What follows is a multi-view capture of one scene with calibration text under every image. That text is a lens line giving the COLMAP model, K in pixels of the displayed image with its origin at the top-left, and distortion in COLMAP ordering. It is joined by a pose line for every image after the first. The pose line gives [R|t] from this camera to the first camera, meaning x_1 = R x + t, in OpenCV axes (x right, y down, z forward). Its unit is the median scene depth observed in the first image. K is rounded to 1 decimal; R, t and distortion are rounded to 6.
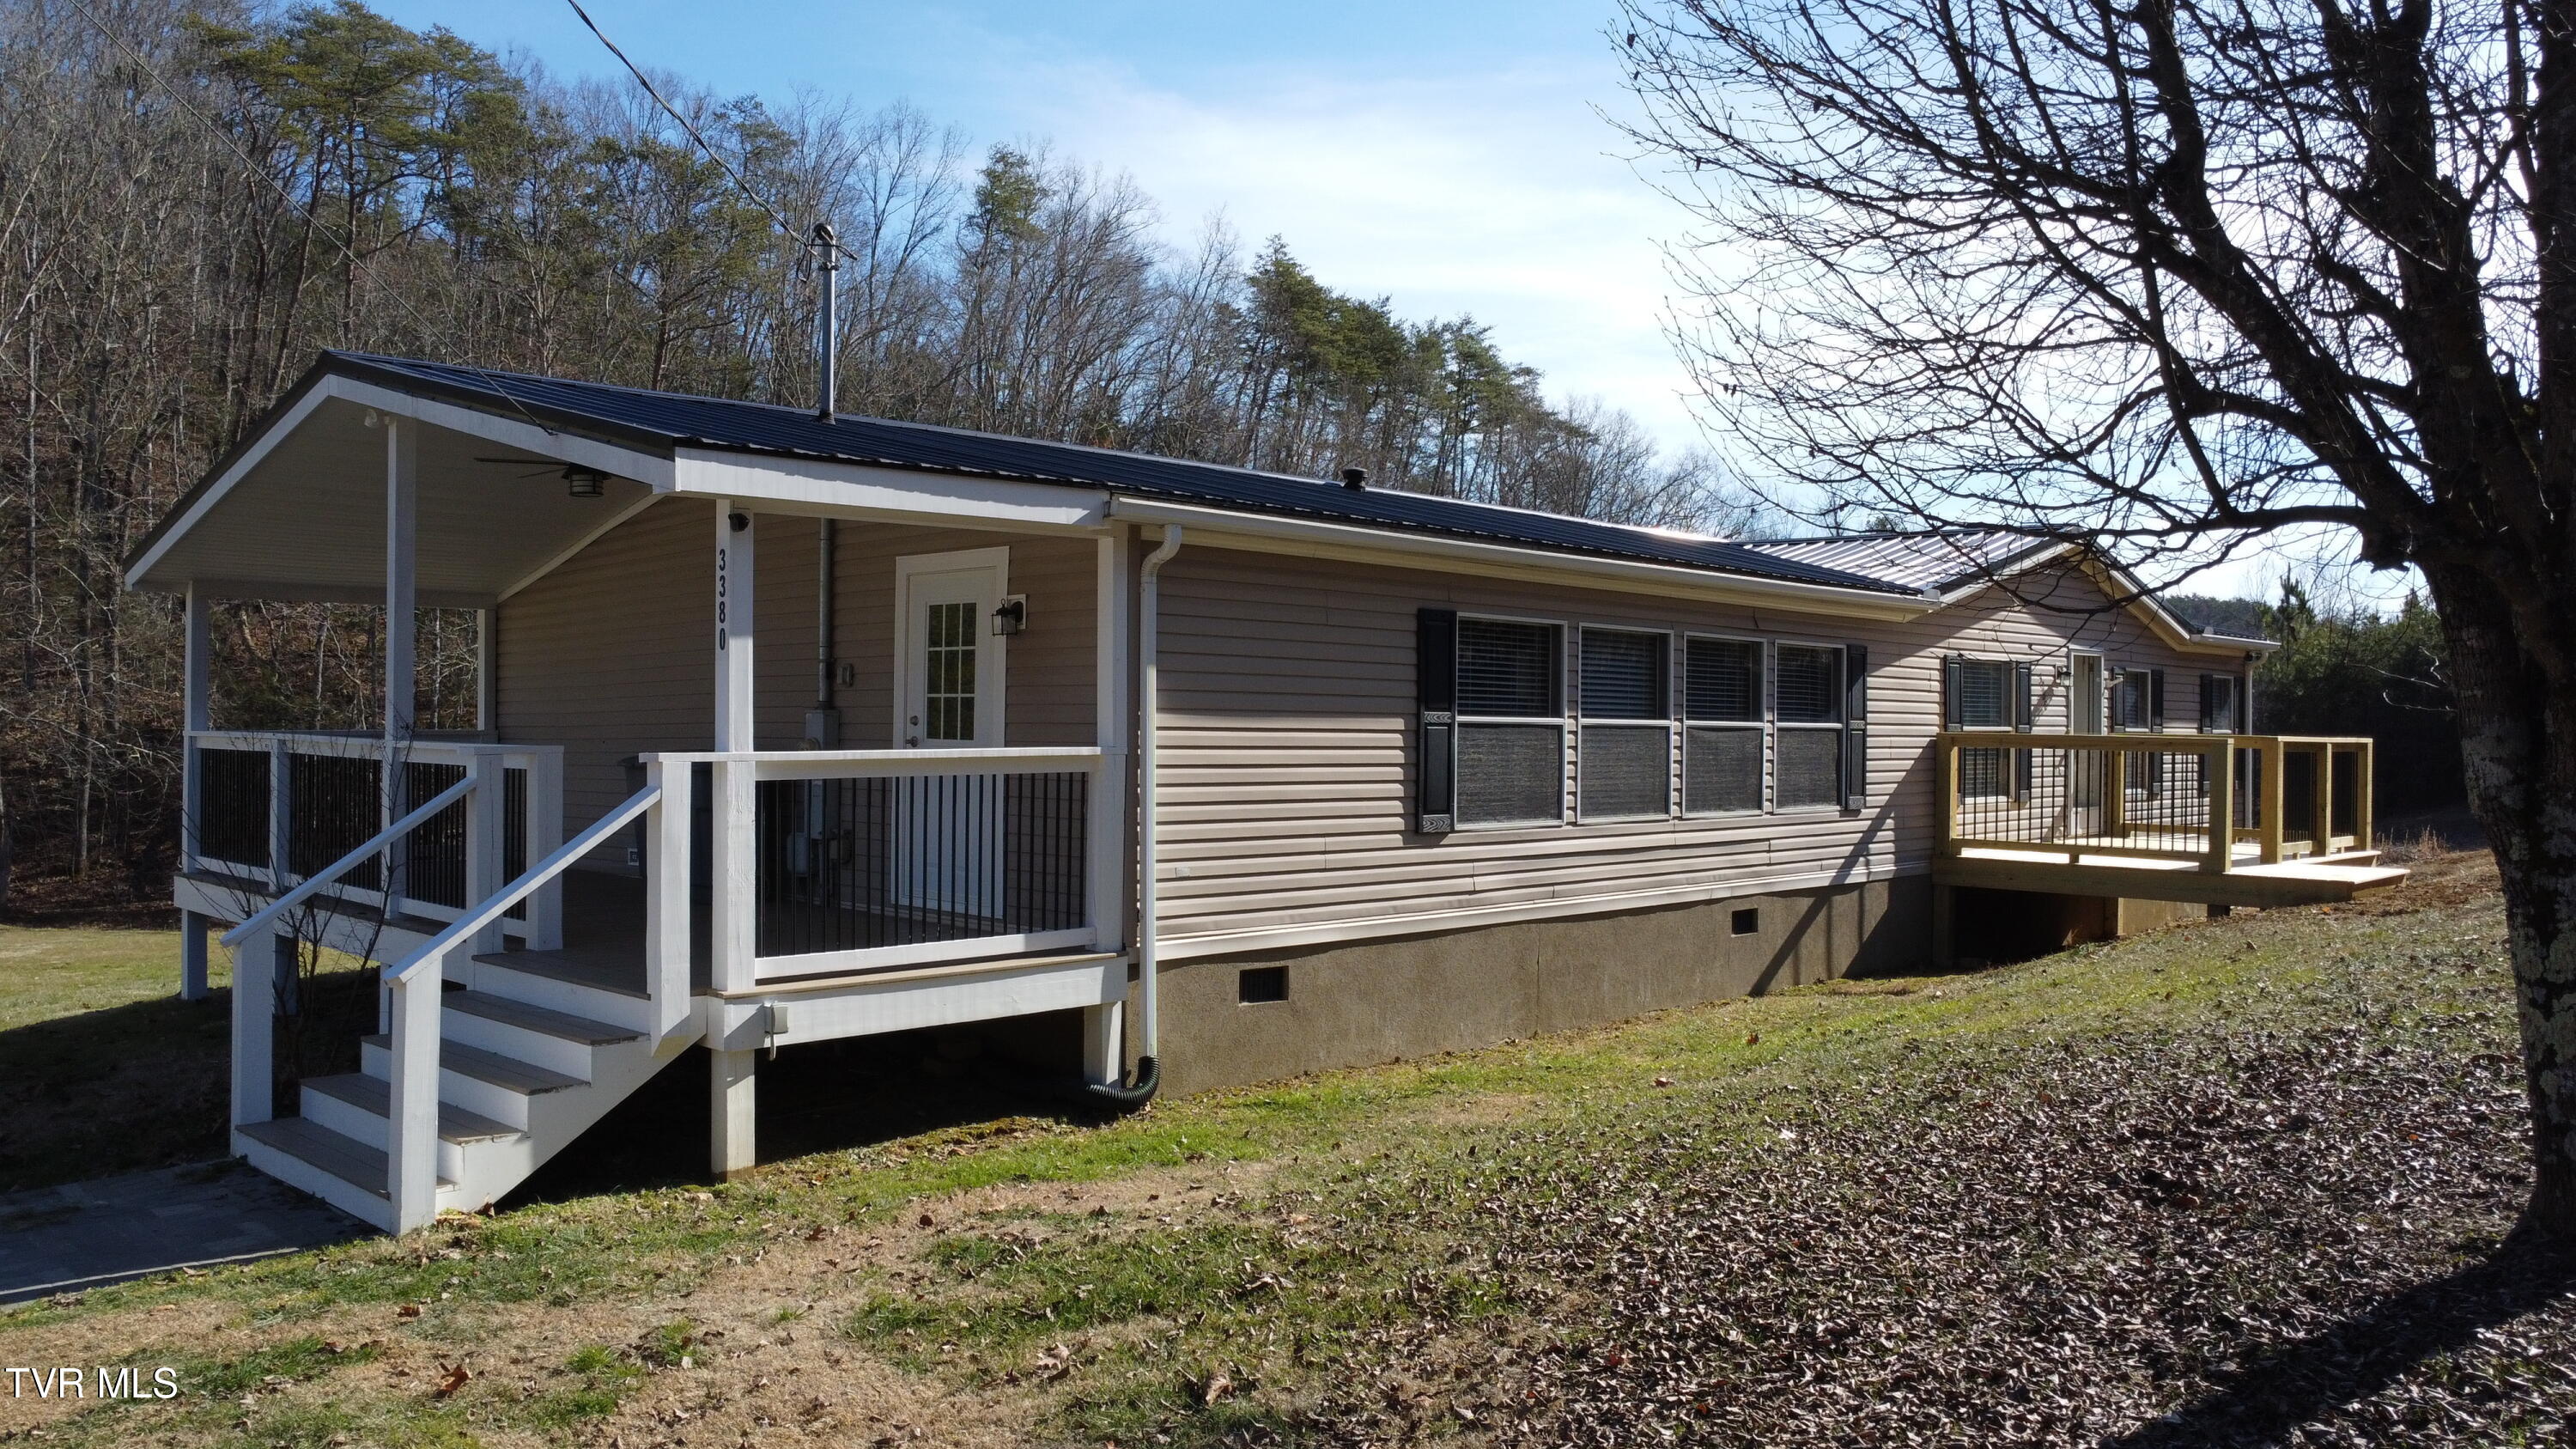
lens RADIAL K [[1815.4, 0, 1299.3], [0, 1815.4, 717.5], [0, 0, 1]] dist [-0.116992, 0.148277]
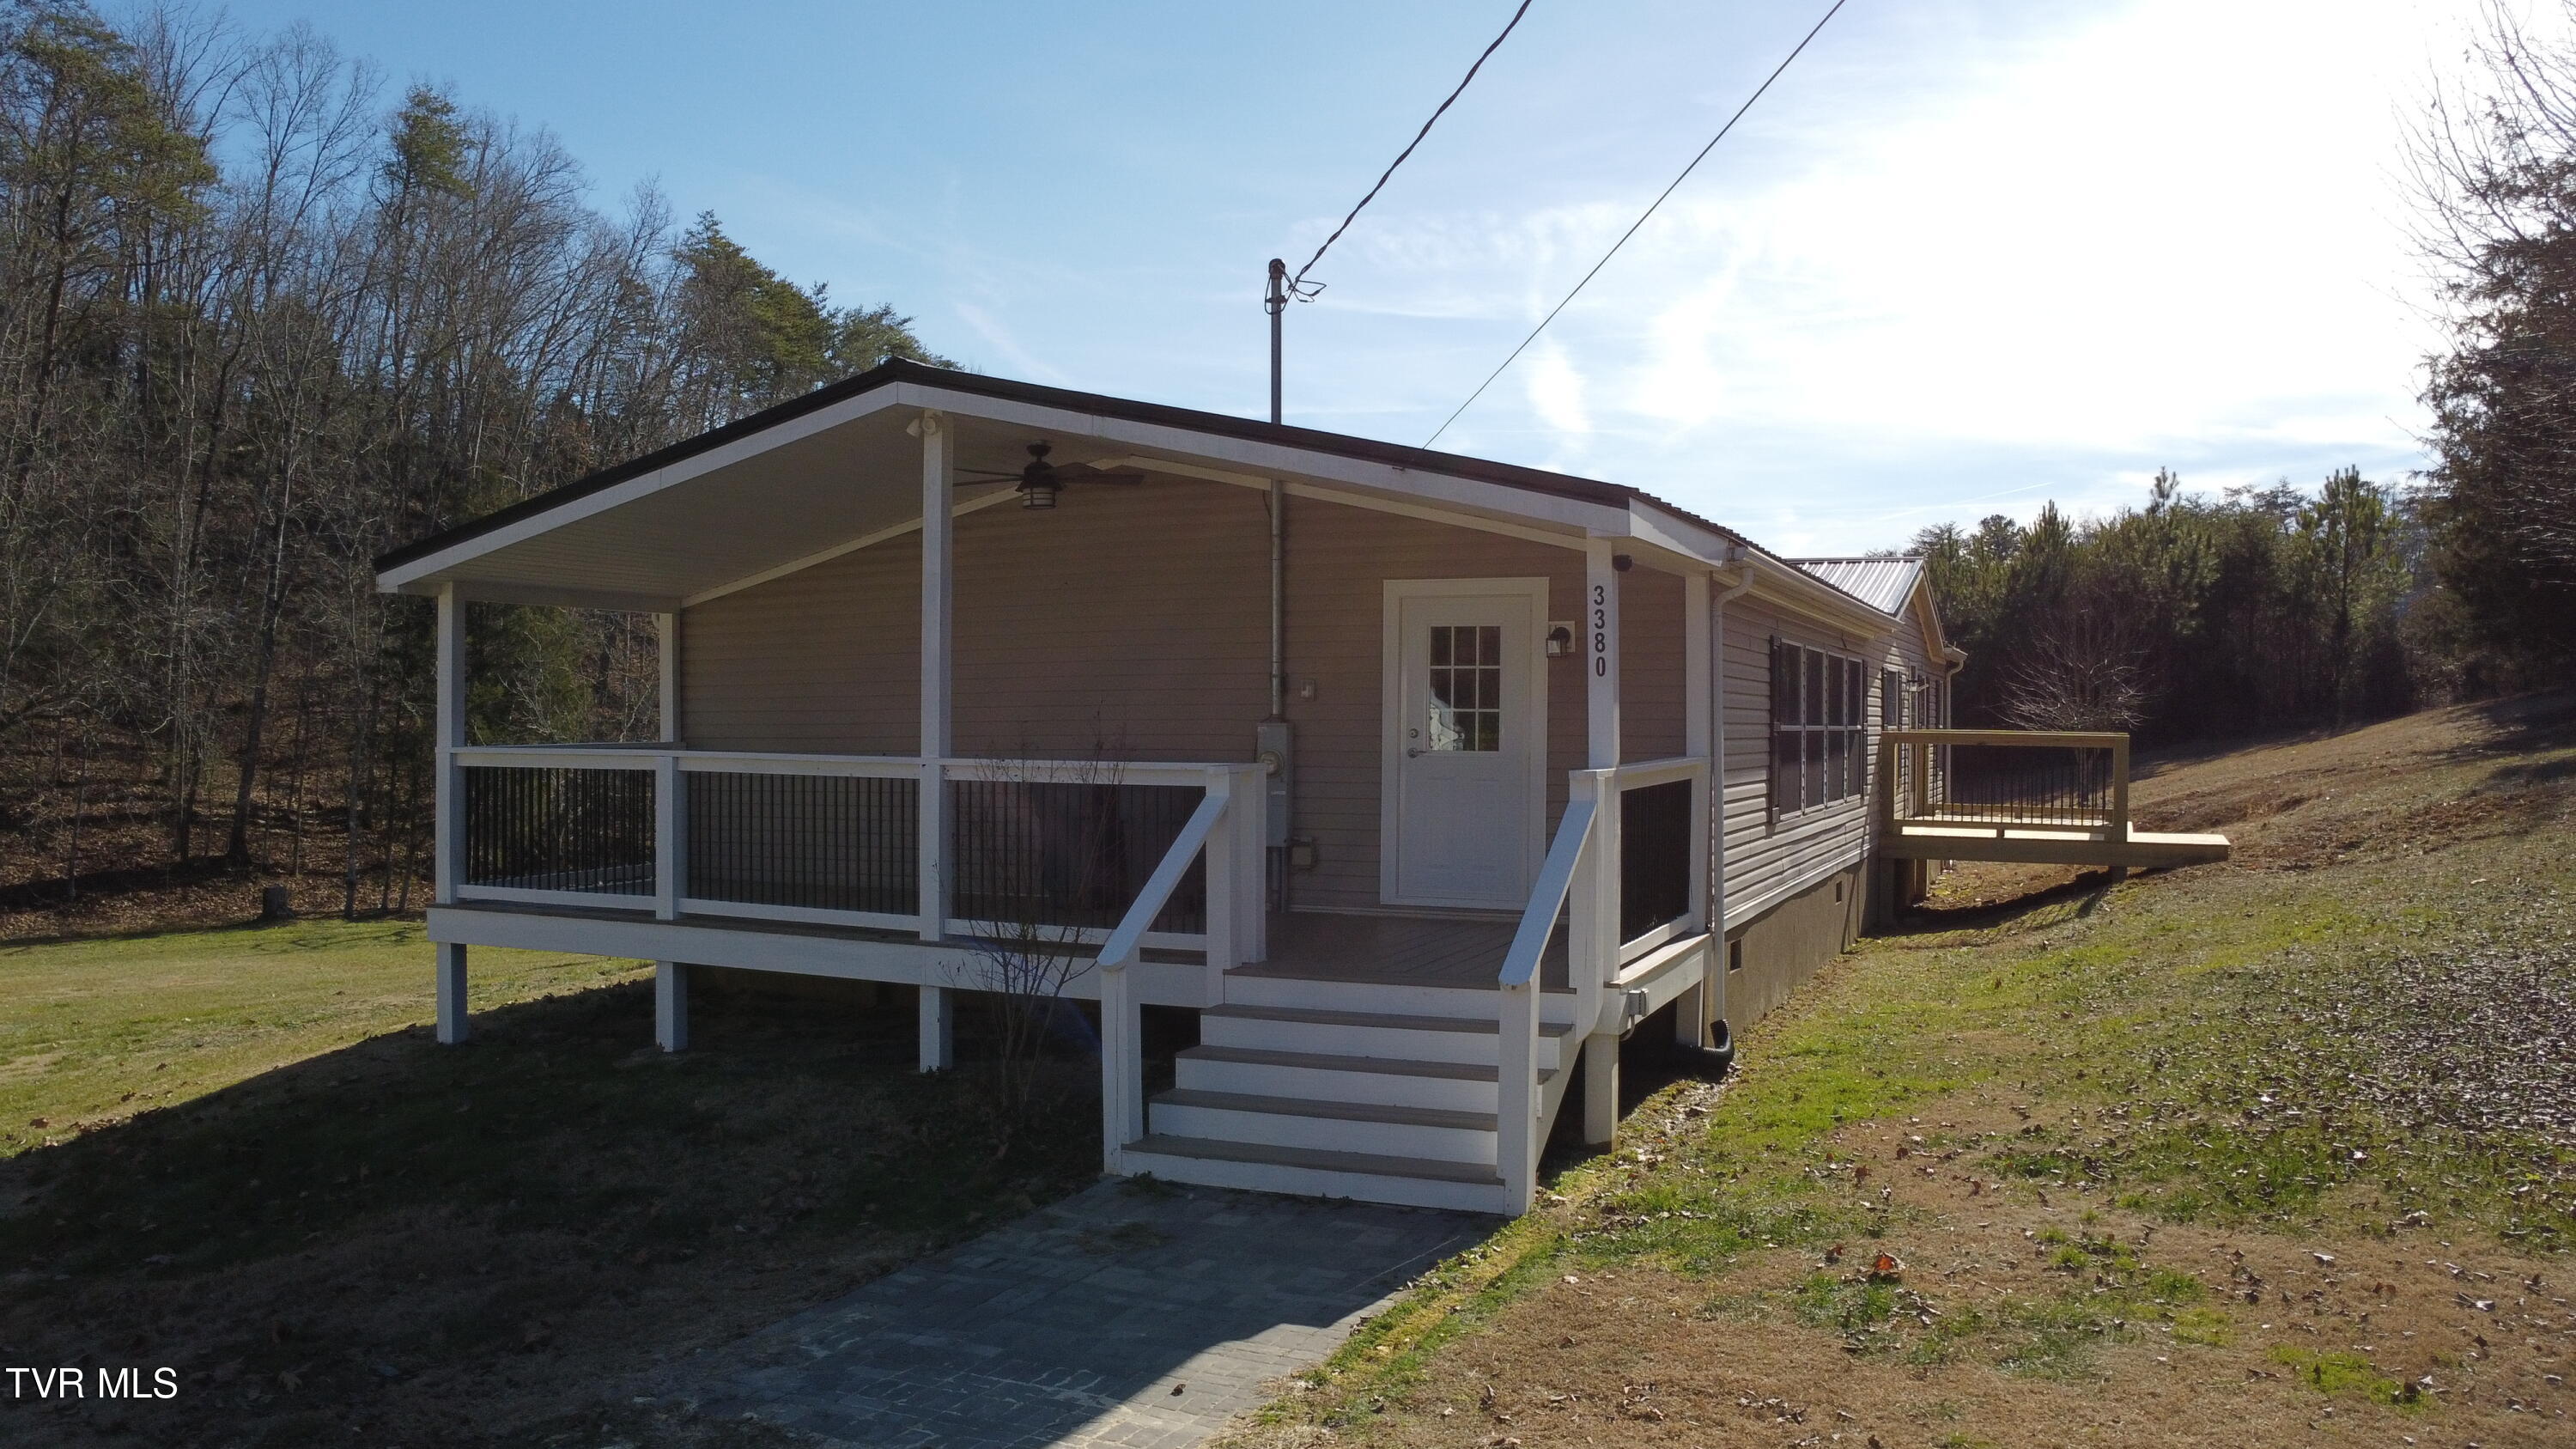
lens RADIAL K [[1815.4, 0, 1299.3], [0, 1815.4, 717.5], [0, 0, 1]] dist [-0.116992, 0.148277]
pose [[0.939410, -0.005074, 0.342758, -0.259954], [0.003962, 0.999984, 0.003944, -0.004702], [-0.342772, -0.002347, 0.939416, 0.000387]]
